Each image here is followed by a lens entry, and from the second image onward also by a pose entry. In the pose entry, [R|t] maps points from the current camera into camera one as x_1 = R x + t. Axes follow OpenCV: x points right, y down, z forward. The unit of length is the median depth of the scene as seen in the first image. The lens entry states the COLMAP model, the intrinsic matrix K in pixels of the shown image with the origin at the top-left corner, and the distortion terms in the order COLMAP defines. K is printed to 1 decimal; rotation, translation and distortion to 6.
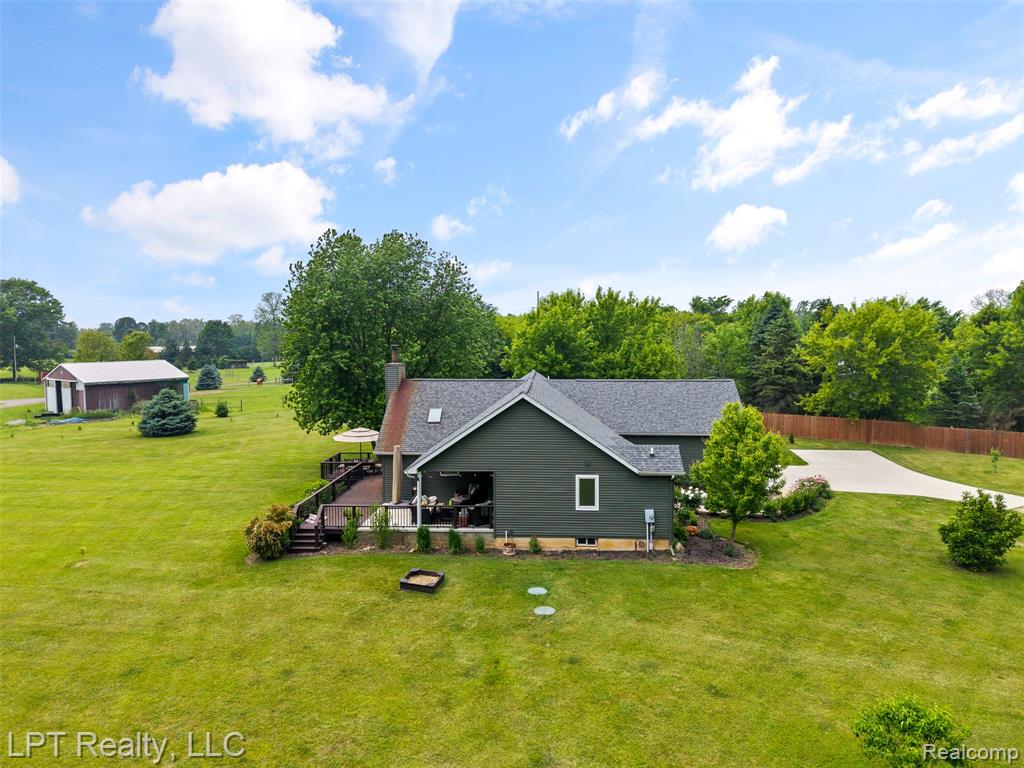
lens RADIAL K [[675.8, 0, 512.0], [0, 675.8, 384.0], [0, 0, 1]] dist [-0.006436, 0.001612]
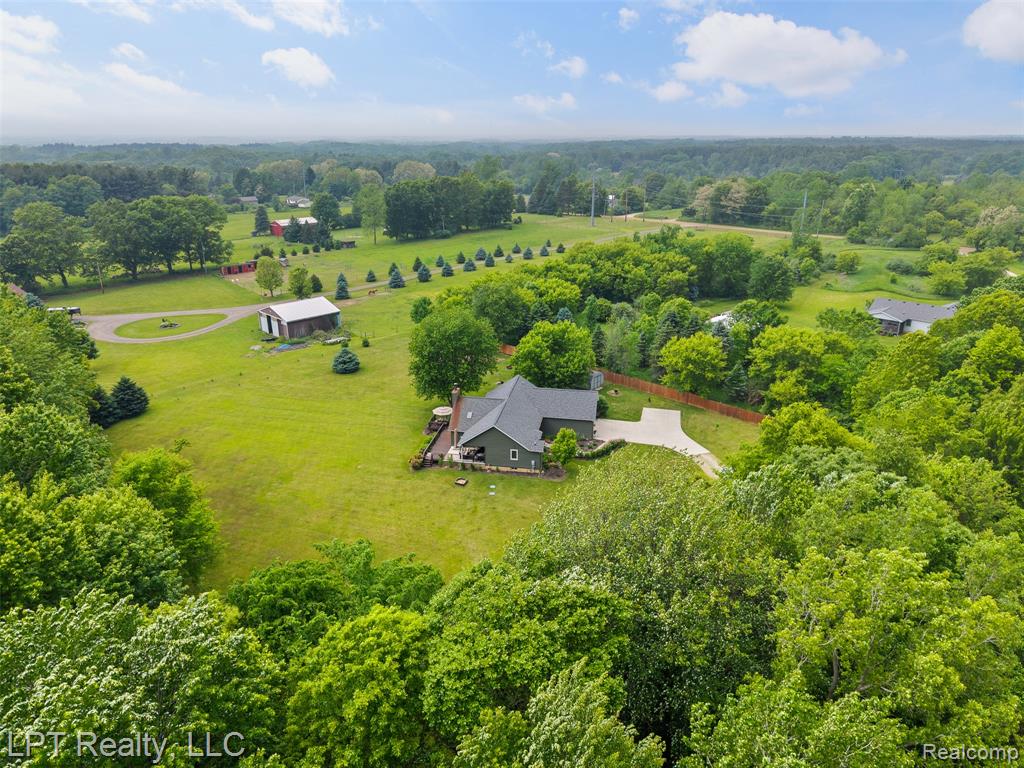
lens RADIAL K [[675.8, 0, 512.0], [0, 675.8, 384.0], [0, 0, 1]] dist [-0.006436, 0.001612]
pose [[0.992335, 0.039100, -0.117230, 0.461300], [-0.003931, 0.958134, 0.286293, -1.063297], [0.123516, -0.283638, 0.950943, -1.916570]]
